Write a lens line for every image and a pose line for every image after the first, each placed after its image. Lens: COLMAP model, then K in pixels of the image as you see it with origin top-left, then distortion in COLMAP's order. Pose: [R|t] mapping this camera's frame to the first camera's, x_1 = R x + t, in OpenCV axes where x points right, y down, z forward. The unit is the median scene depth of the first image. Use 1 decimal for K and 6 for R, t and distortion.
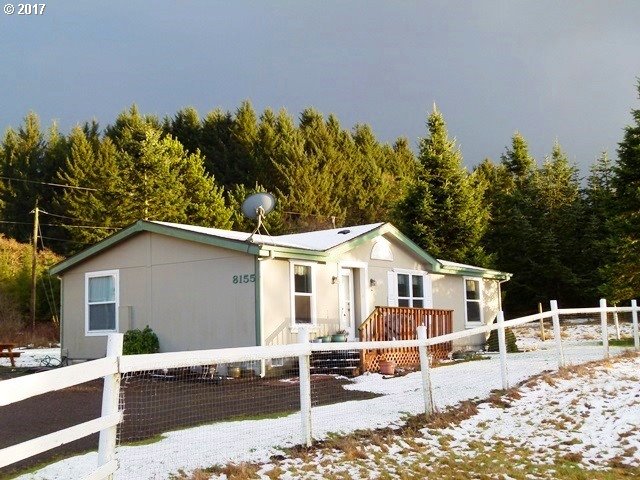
lens RADIAL K [[789.1, 0, 273.2], [0, 789.1, 241.0], [0, 0, 1]] dist [-0.034465, -0.000513]
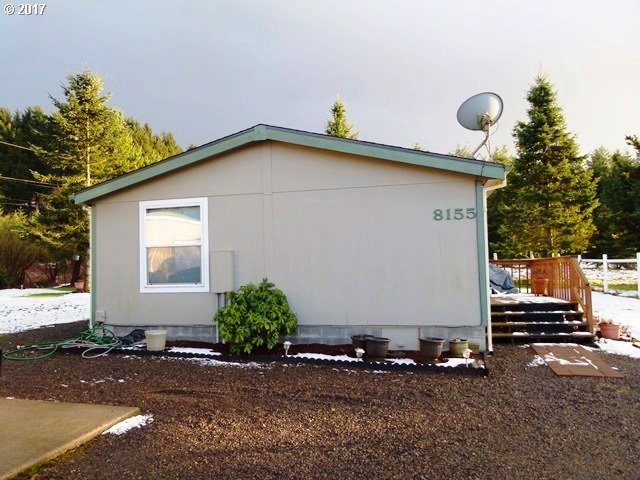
lens RADIAL K [[490.2, 0, 316.8], [0, 490.2, 242.4], [0, 0, 1]] dist [-0.014108, -0.000662]
pose [[0.910004, 0.021225, 0.414056, -0.259917], [-0.046090, 0.997677, 0.050153, 0.044795], [-0.412030, -0.064723, 0.908869, 0.511950]]
